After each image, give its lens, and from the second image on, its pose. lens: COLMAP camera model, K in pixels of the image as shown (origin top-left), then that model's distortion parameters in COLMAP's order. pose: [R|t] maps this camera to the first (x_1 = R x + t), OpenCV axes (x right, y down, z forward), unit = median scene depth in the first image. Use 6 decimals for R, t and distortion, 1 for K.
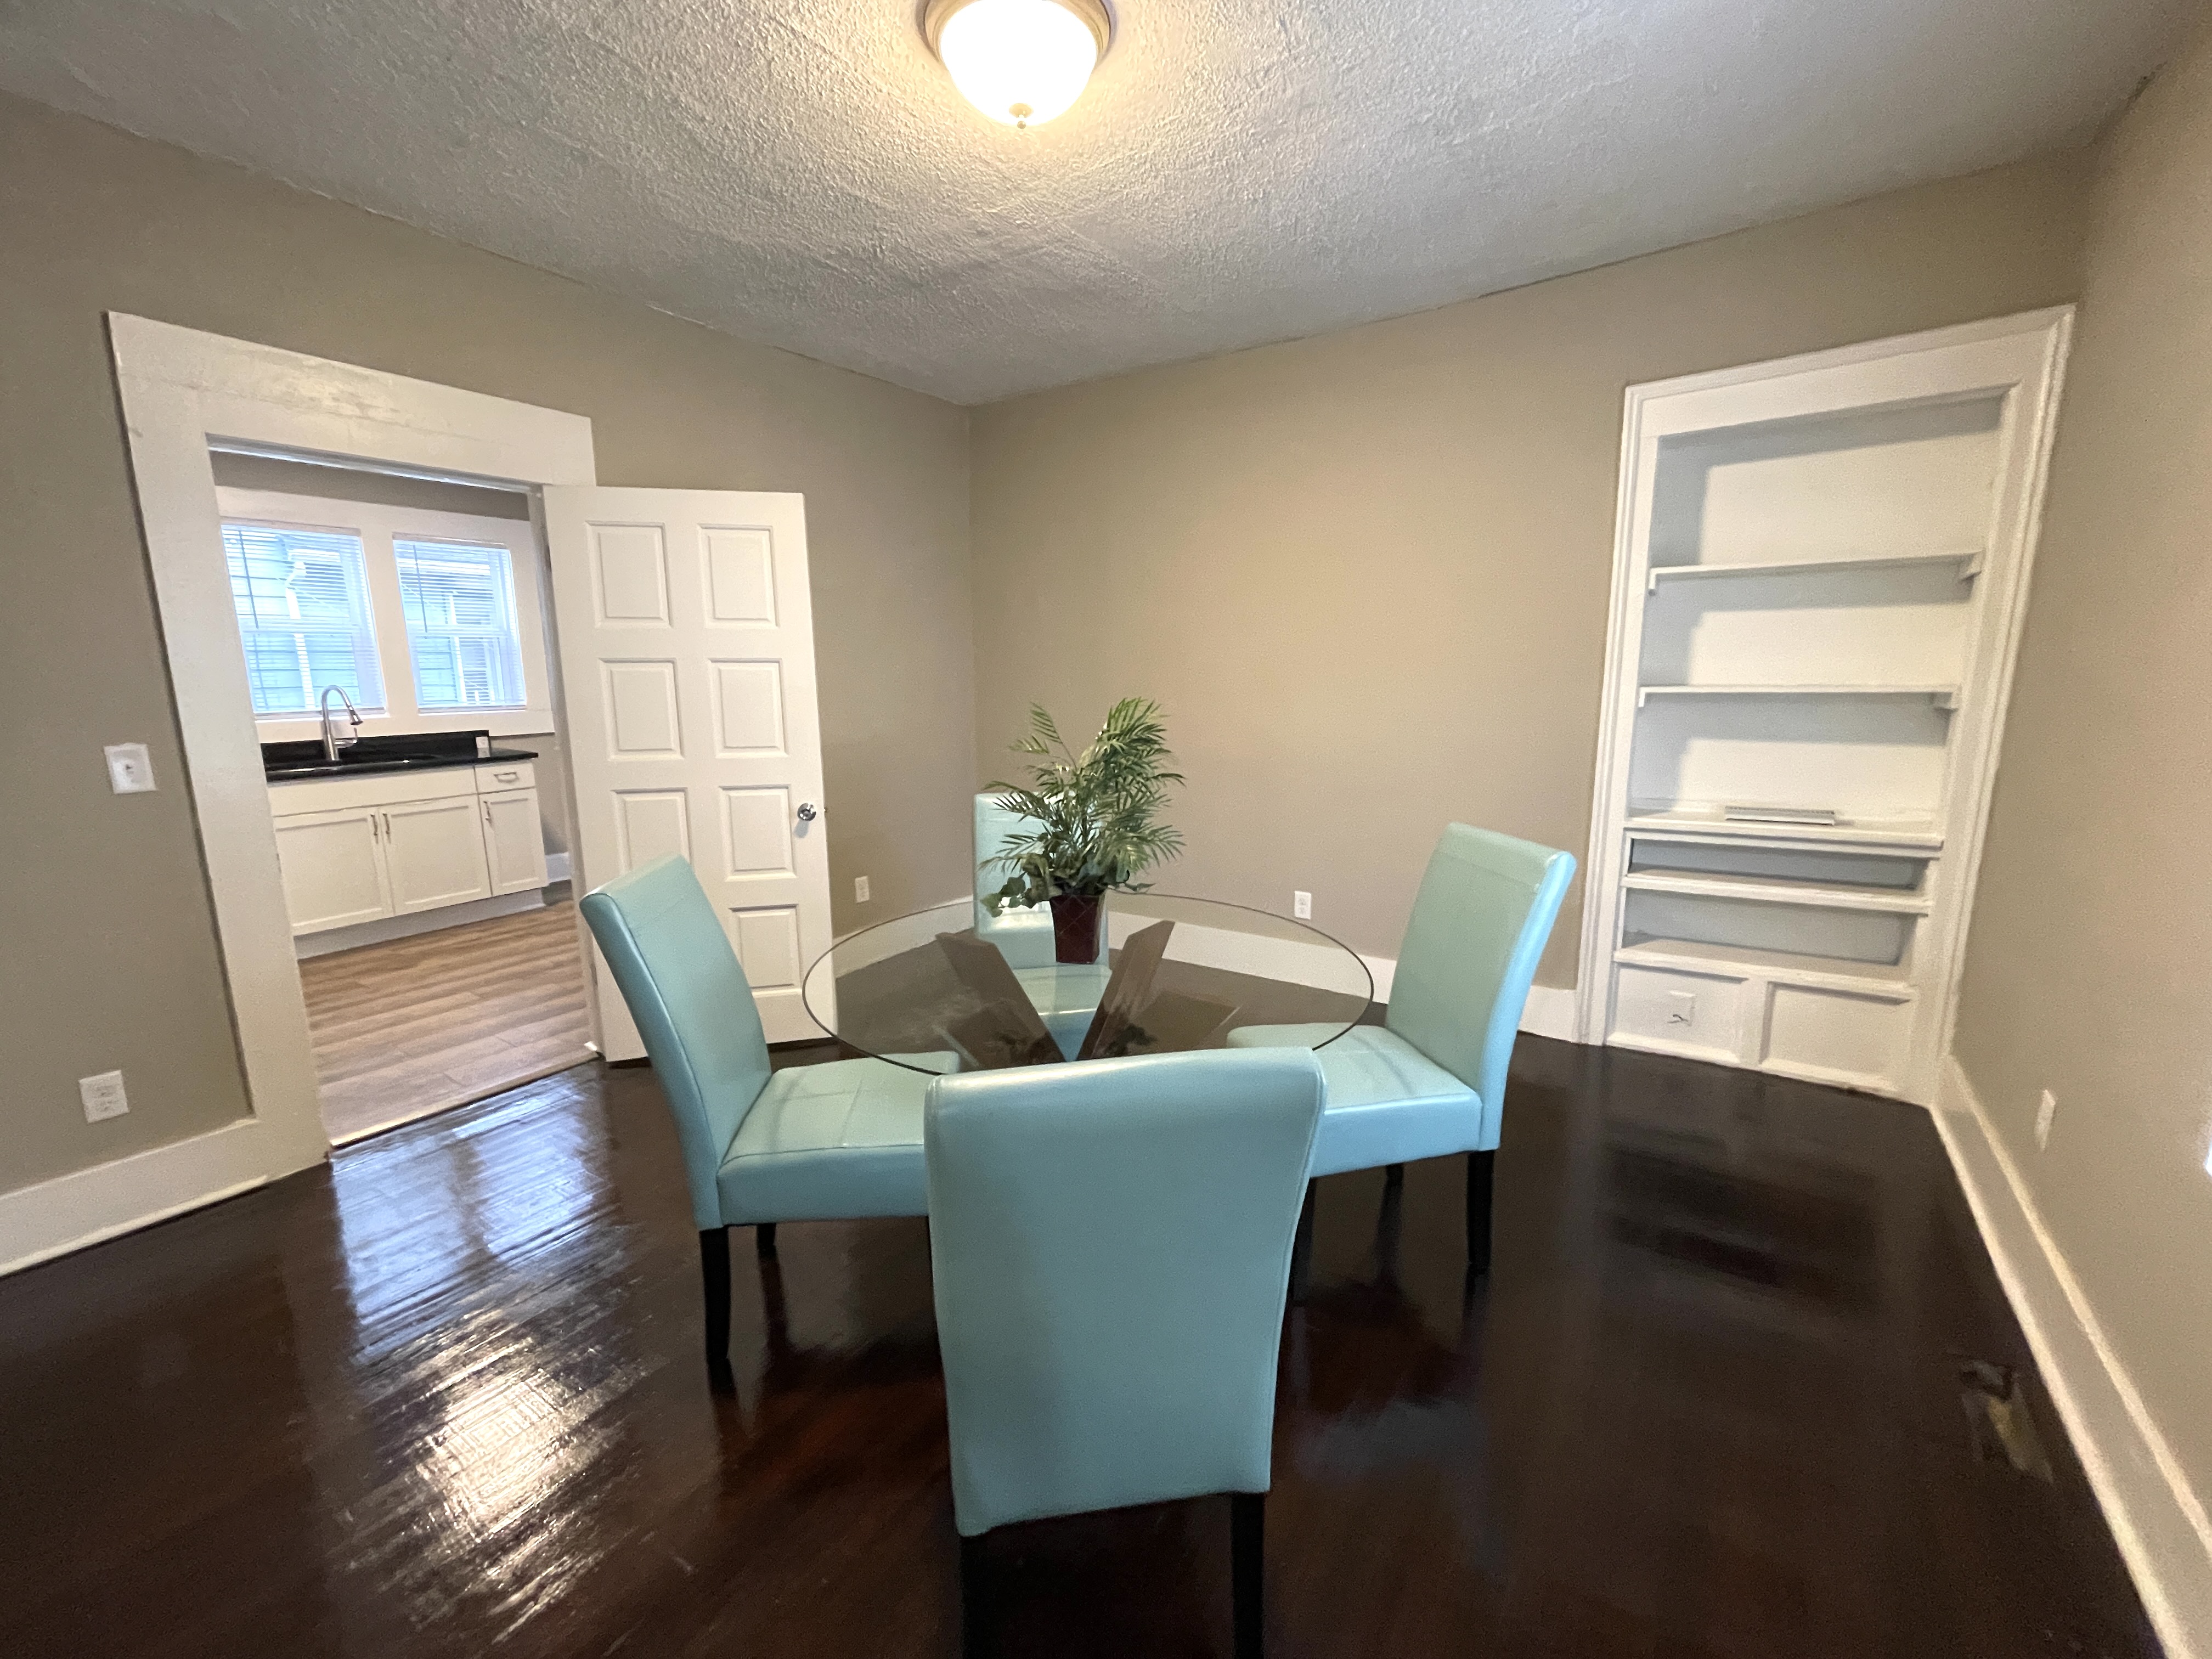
lens RADIAL K [[898.1, 0, 1107.5], [0, 898.1, 821.9], [0, 0, 1]] dist [-0.000001, -0.000489]
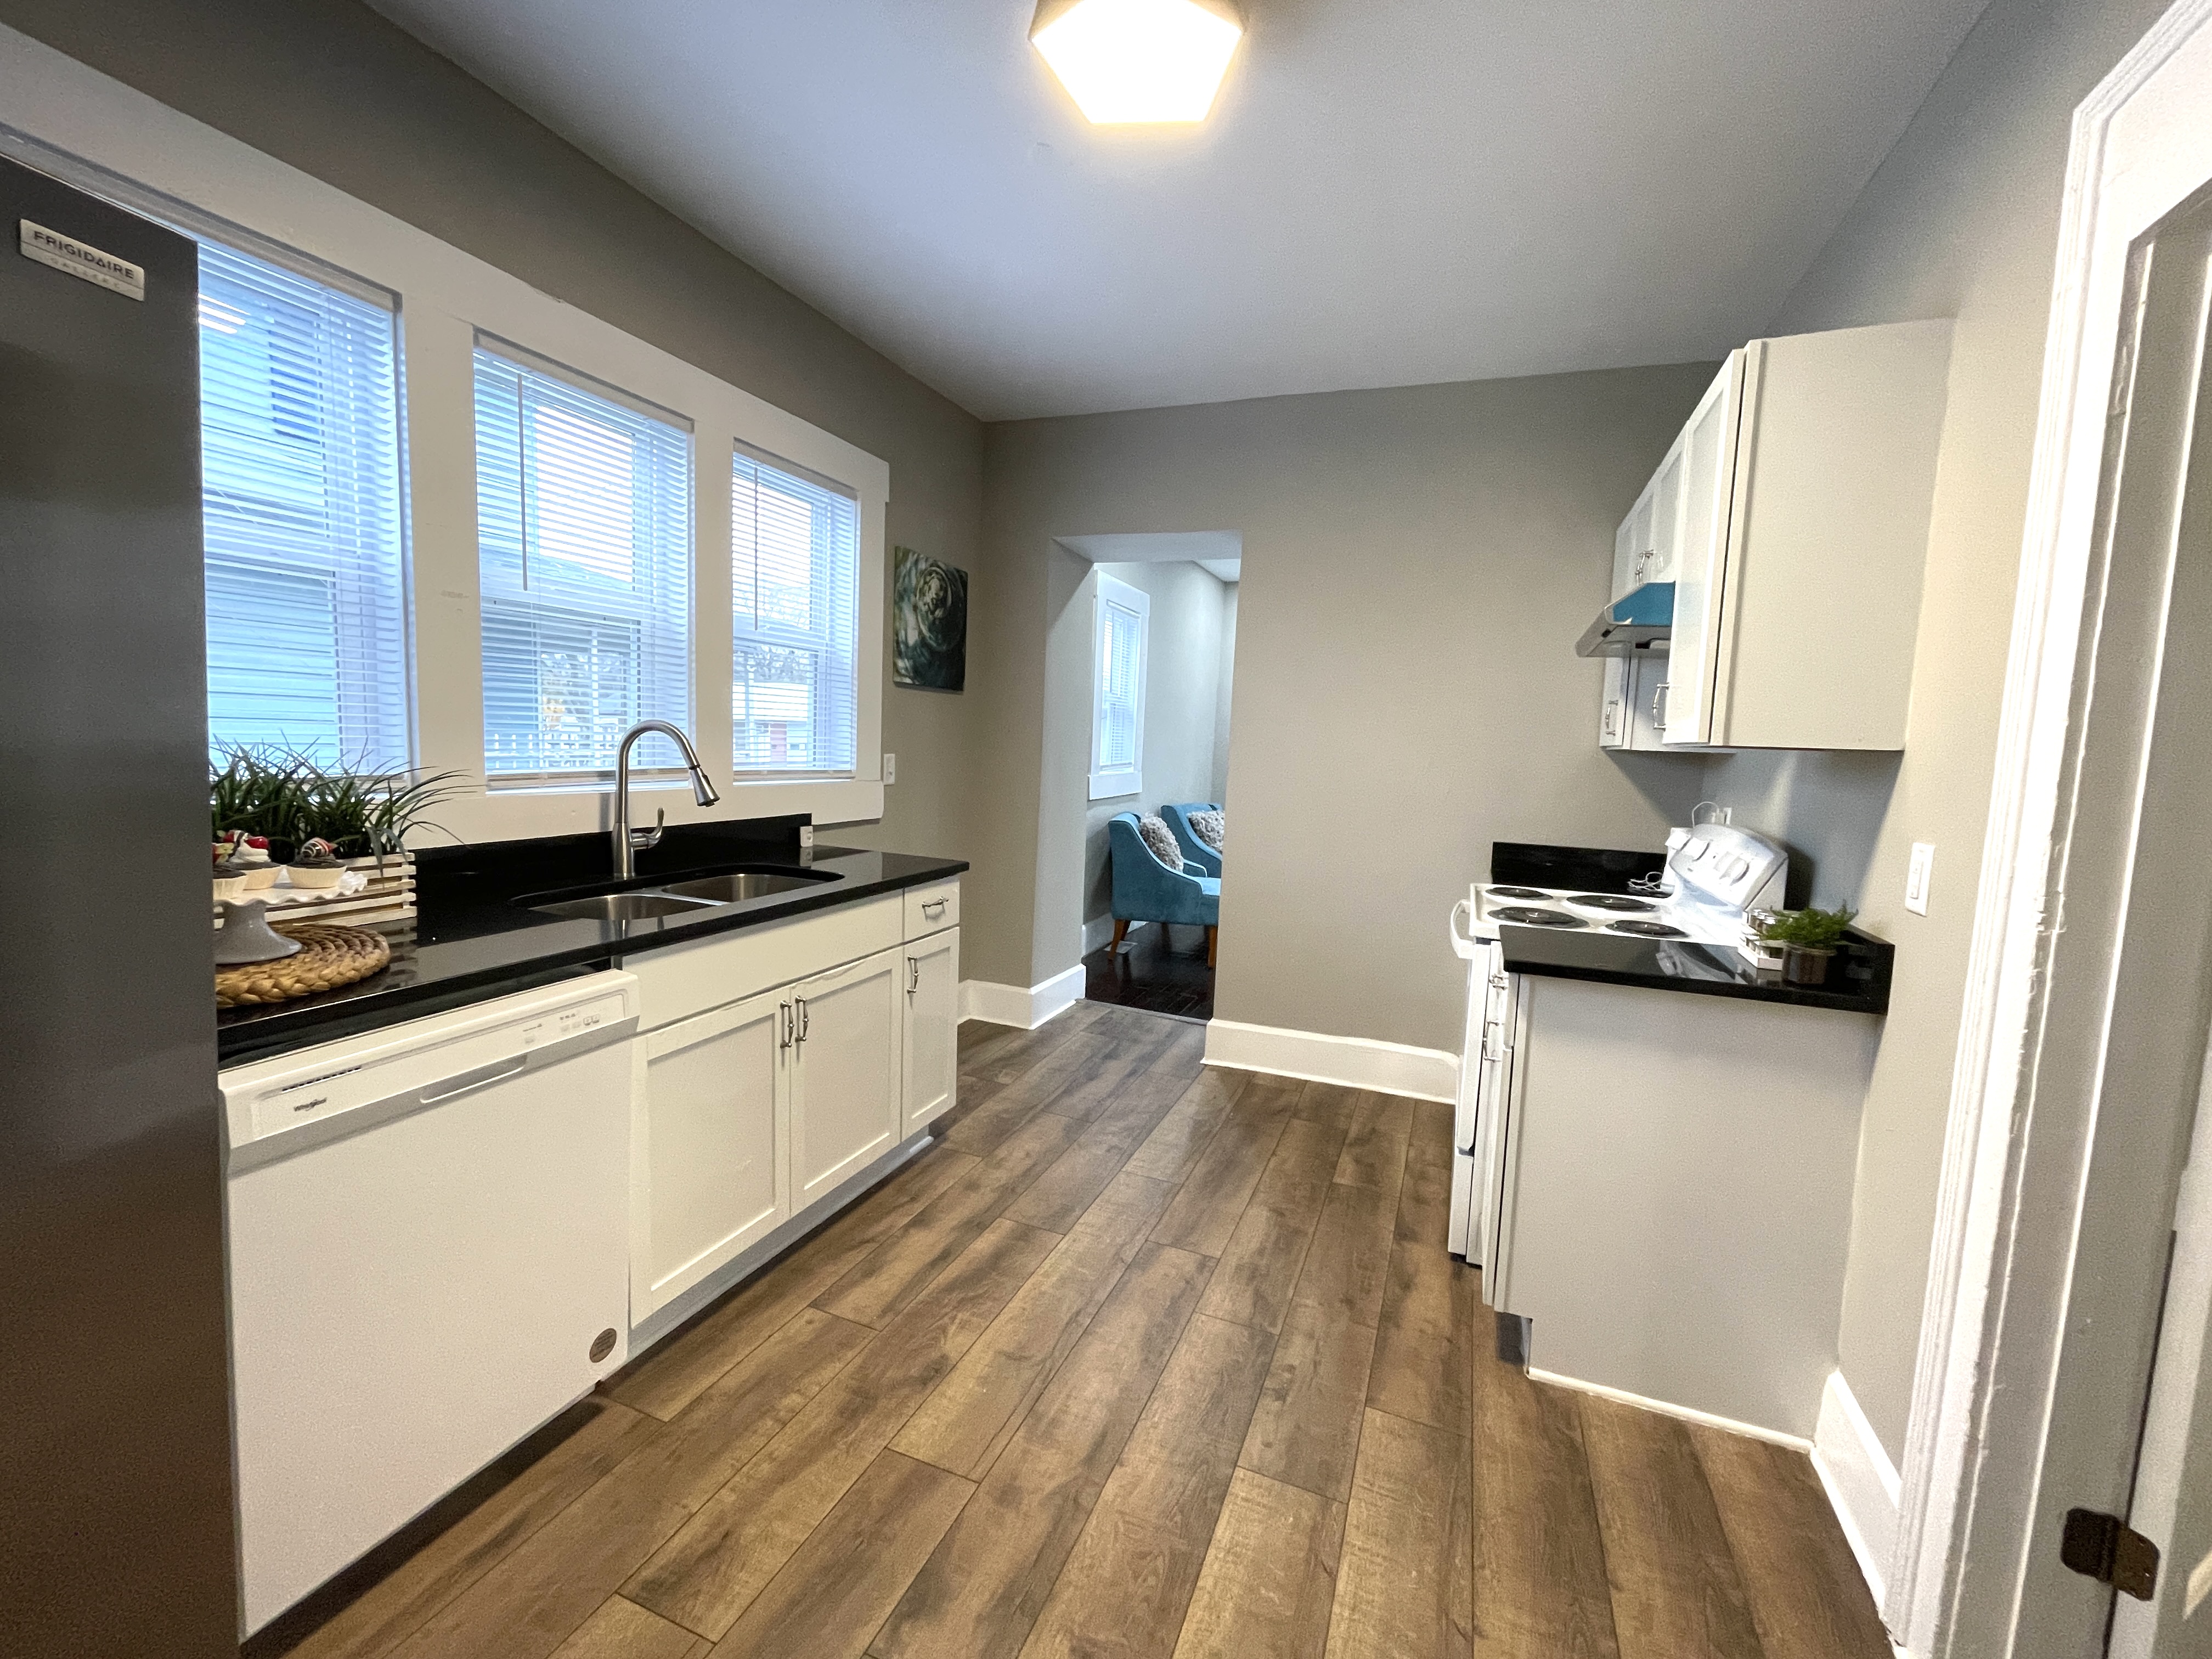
lens RADIAL K [[898.1, 0, 1104.5], [0, 898.1, 827.2], [0, 0, 1]] dist [-0.000001, -0.000489]
pose [[0.977484, 0.027651, 0.209189, -0.719838], [-0.012185, 0.997119, -0.074863, -0.062583], [-0.210656, 0.070629, 0.975005, 0.486606]]
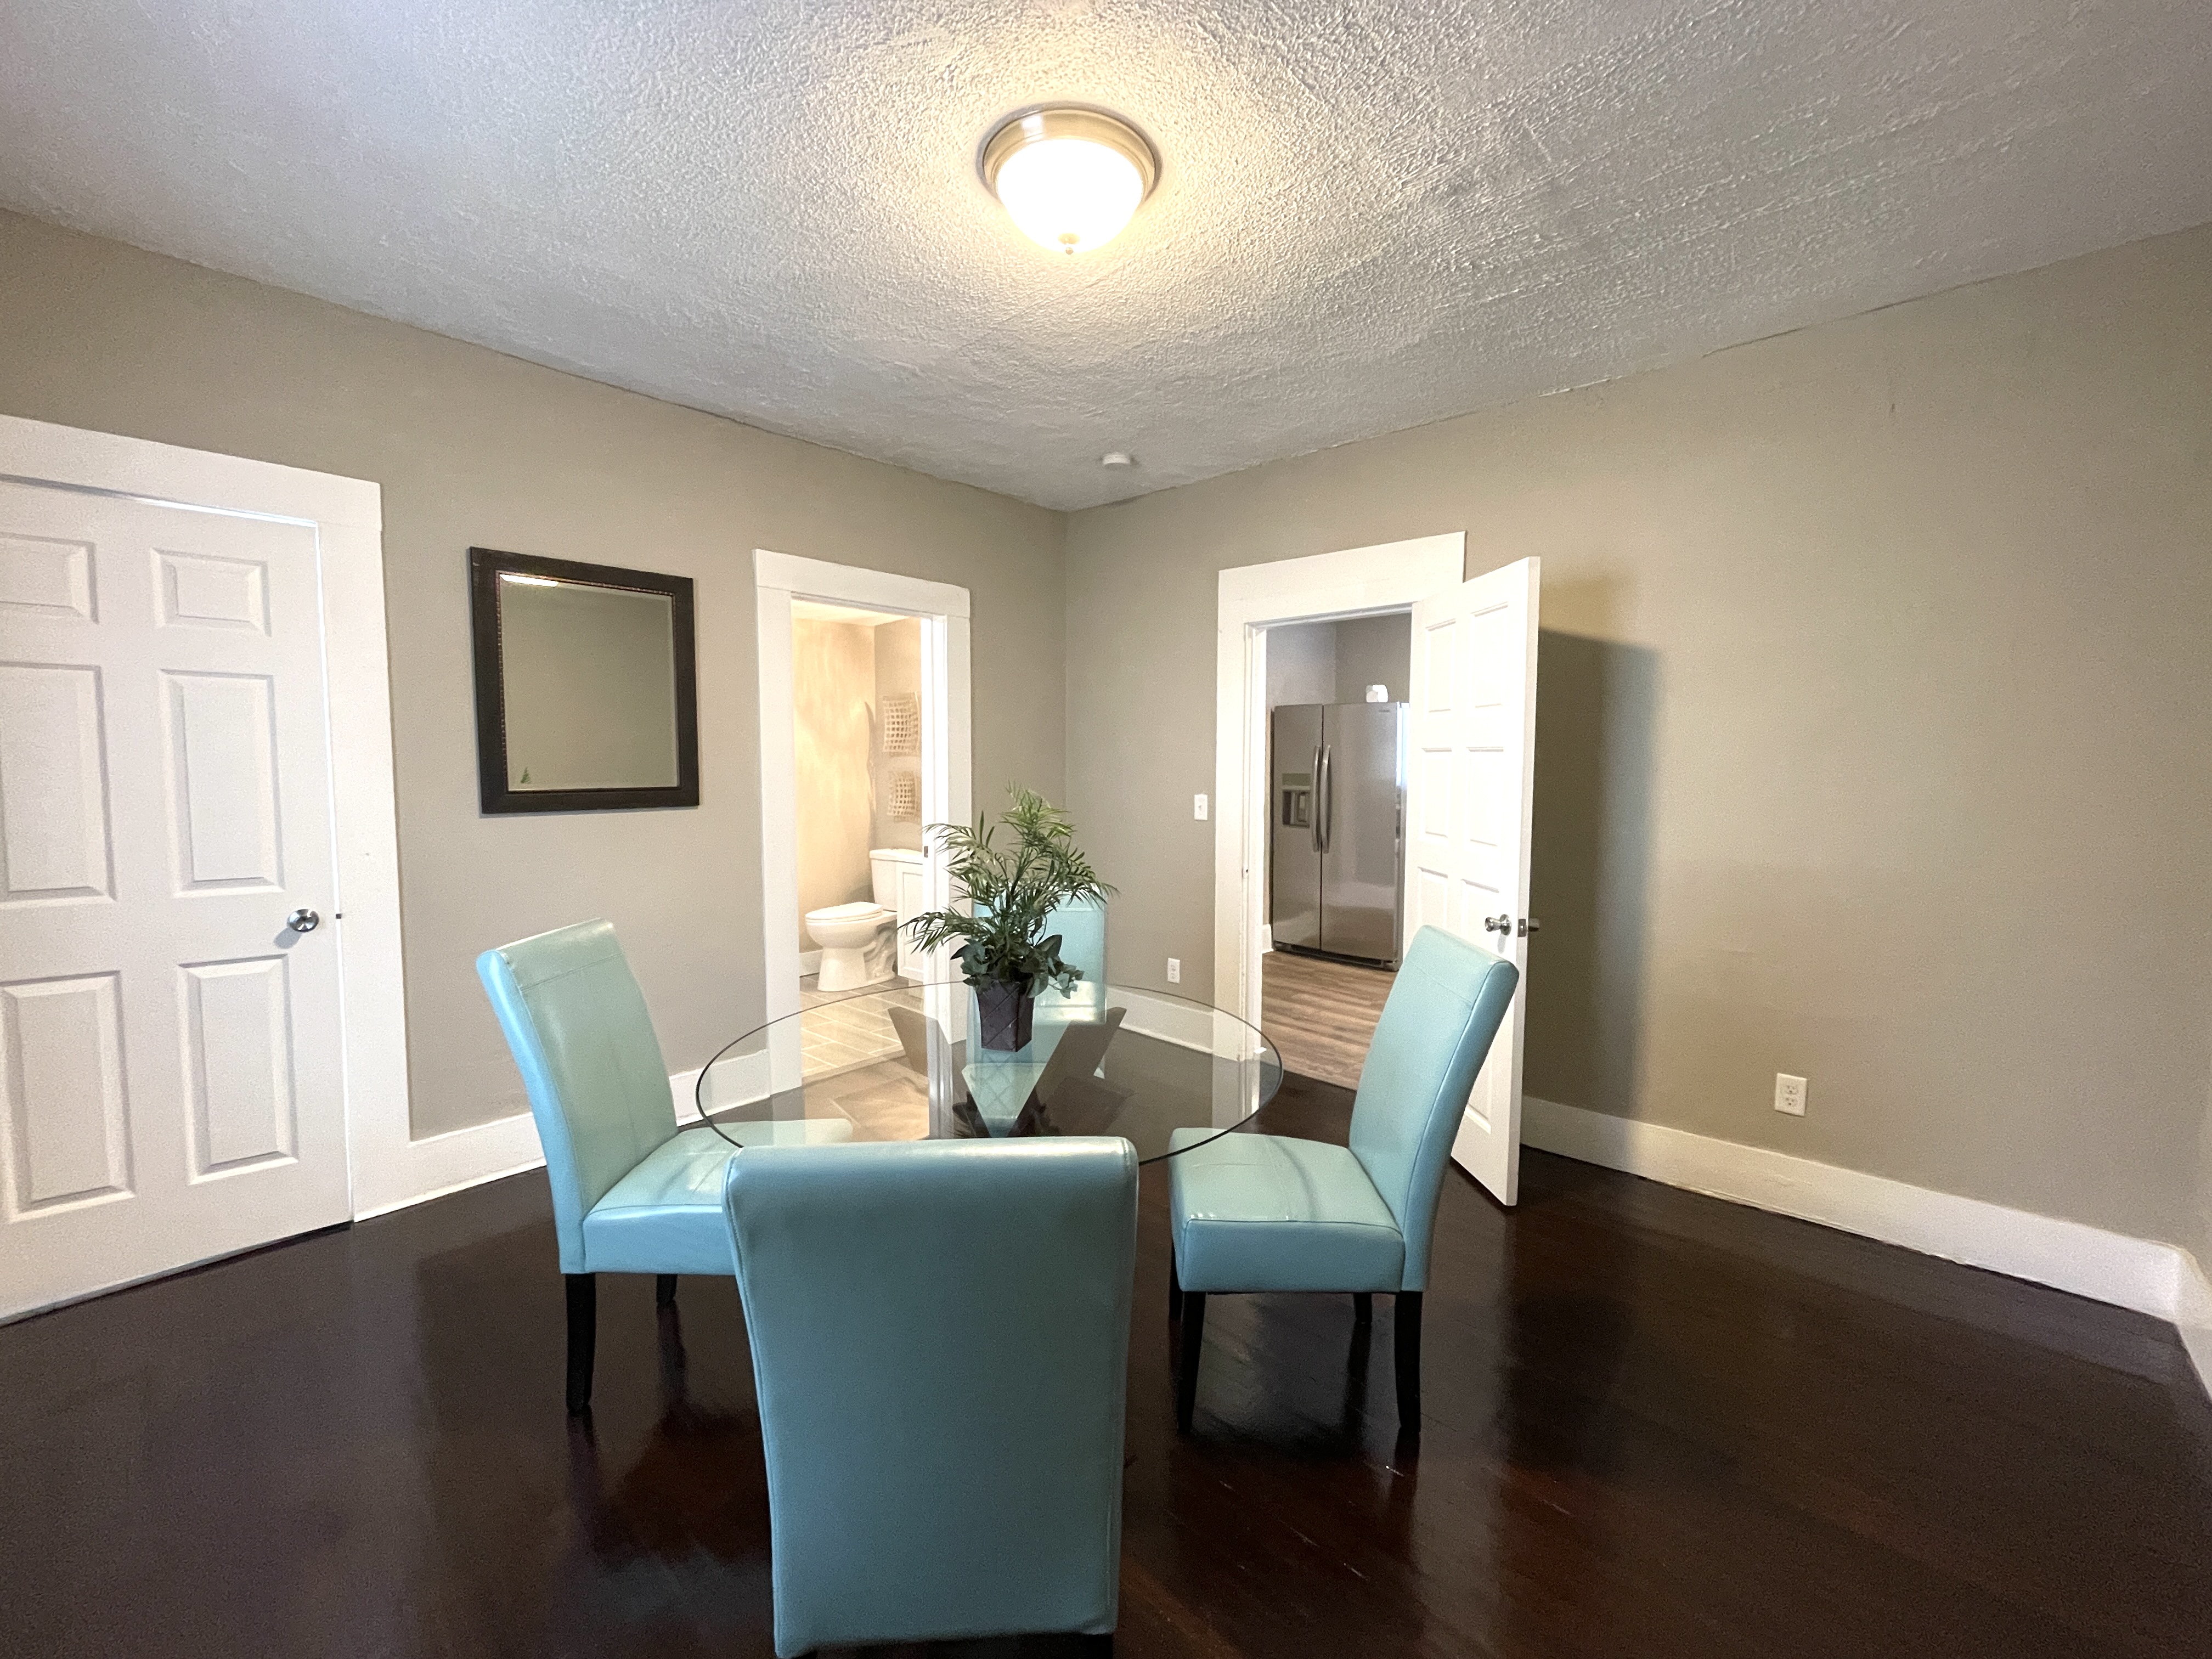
lens RADIAL K [[898.1, 0, 1100.5], [0, 898.1, 828.8], [0, 0, 1]] dist [-0.000001, -0.000489]
pose [[-0.155168, 0.081083, -0.984555, 0.384393], [-0.173704, 0.978859, 0.107990, -0.085321], [0.972497, 0.187777, -0.137803, 0.500168]]
